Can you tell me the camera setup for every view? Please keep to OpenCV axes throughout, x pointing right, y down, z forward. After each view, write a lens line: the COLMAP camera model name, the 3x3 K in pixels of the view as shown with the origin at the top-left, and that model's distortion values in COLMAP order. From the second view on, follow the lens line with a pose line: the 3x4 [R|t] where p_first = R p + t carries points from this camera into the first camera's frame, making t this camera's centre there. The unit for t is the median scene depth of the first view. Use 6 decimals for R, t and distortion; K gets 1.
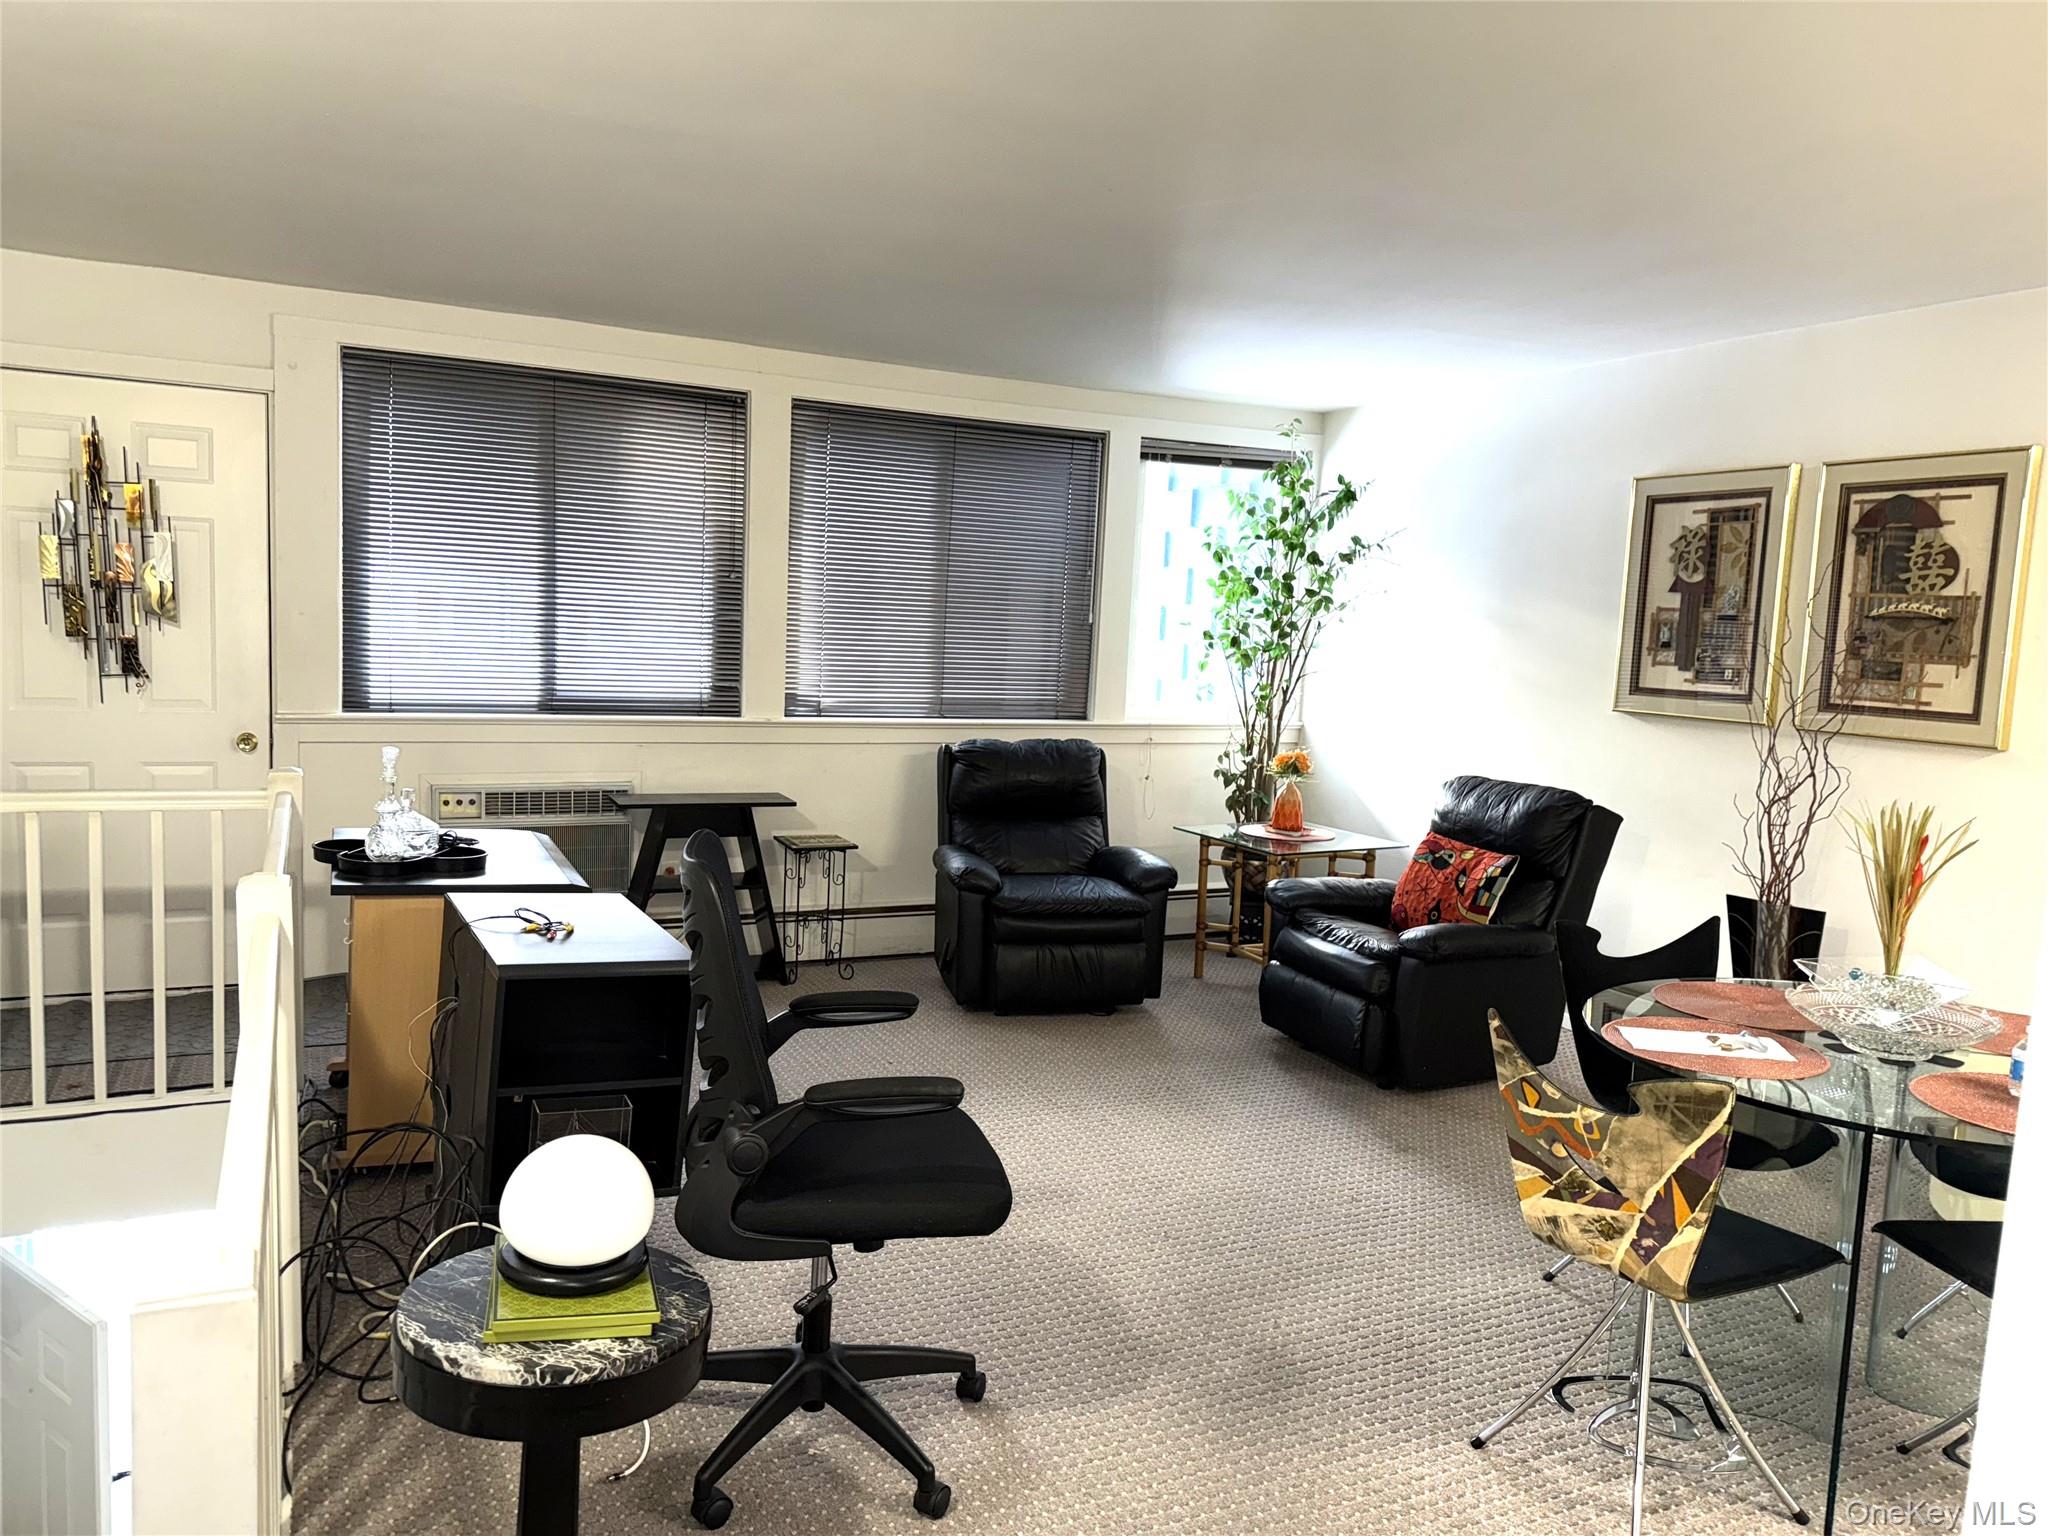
lens RADIAL K [[1453.2, 0, 1026.6], [0, 1453.2, 780.1], [0, 0, 1]] dist [0.038709, -0.059488]
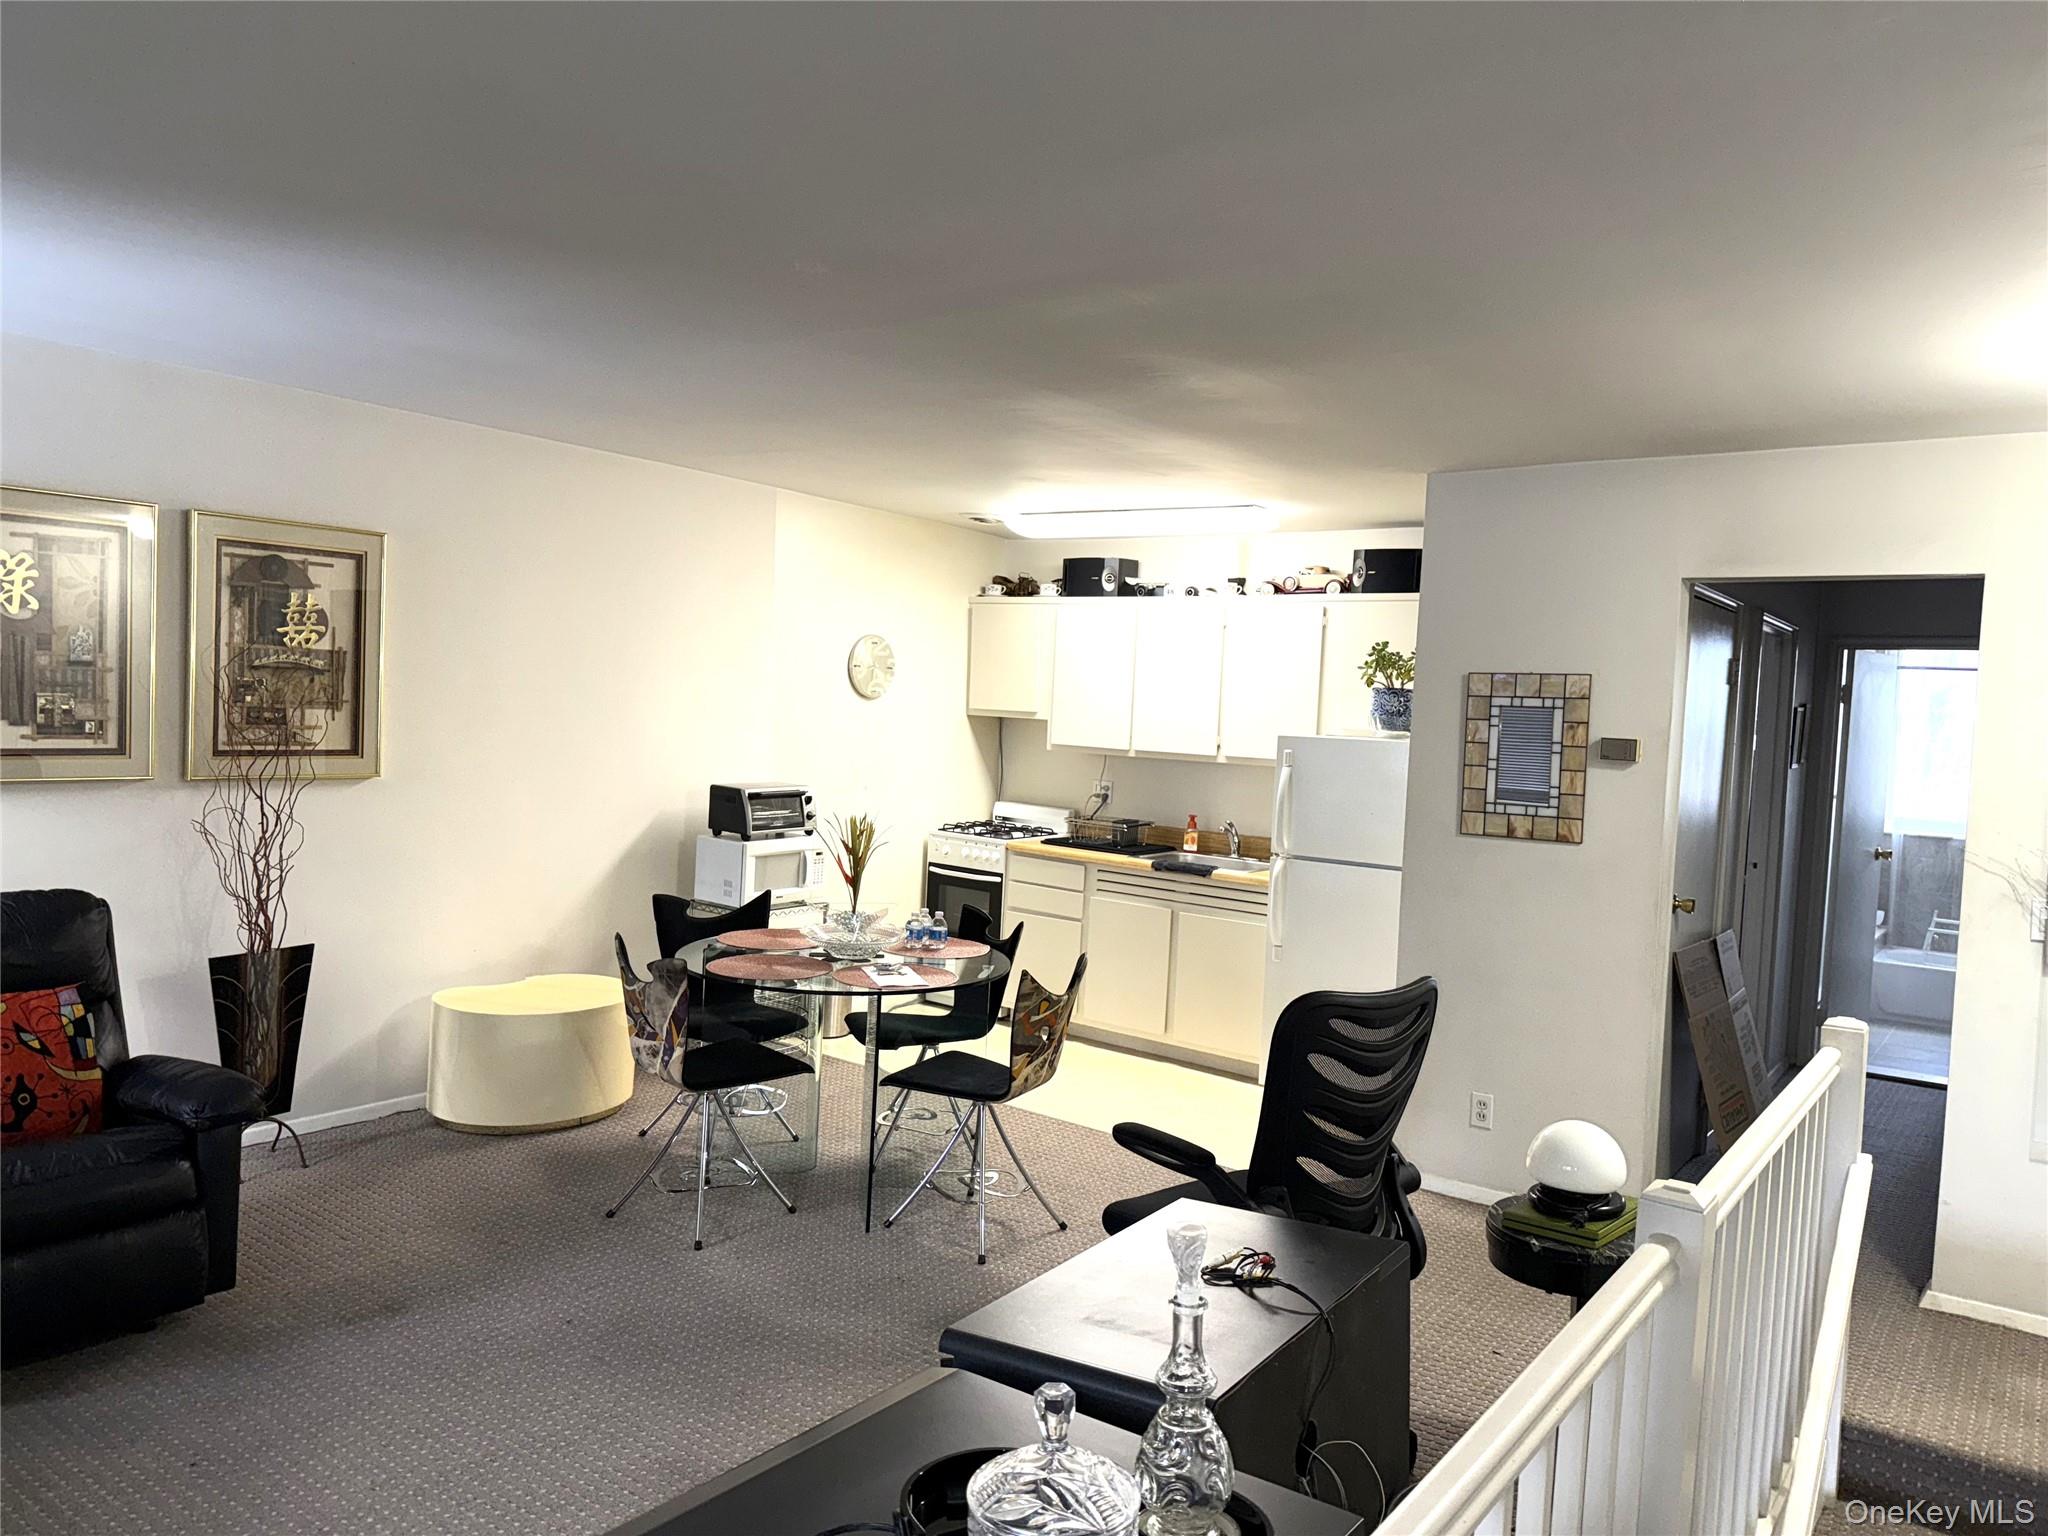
lens RADIAL K [[1453.2, 0, 1021.5], [0, 1453.2, 773.7], [0, 0, 1]] dist [0.038709, -0.059488]
pose [[-0.467216, -0.108158, 0.877503, -0.564677], [0.035473, 0.989397, 0.140837, -0.149765], [-0.883431, 0.096929, -0.458425, 0.914759]]
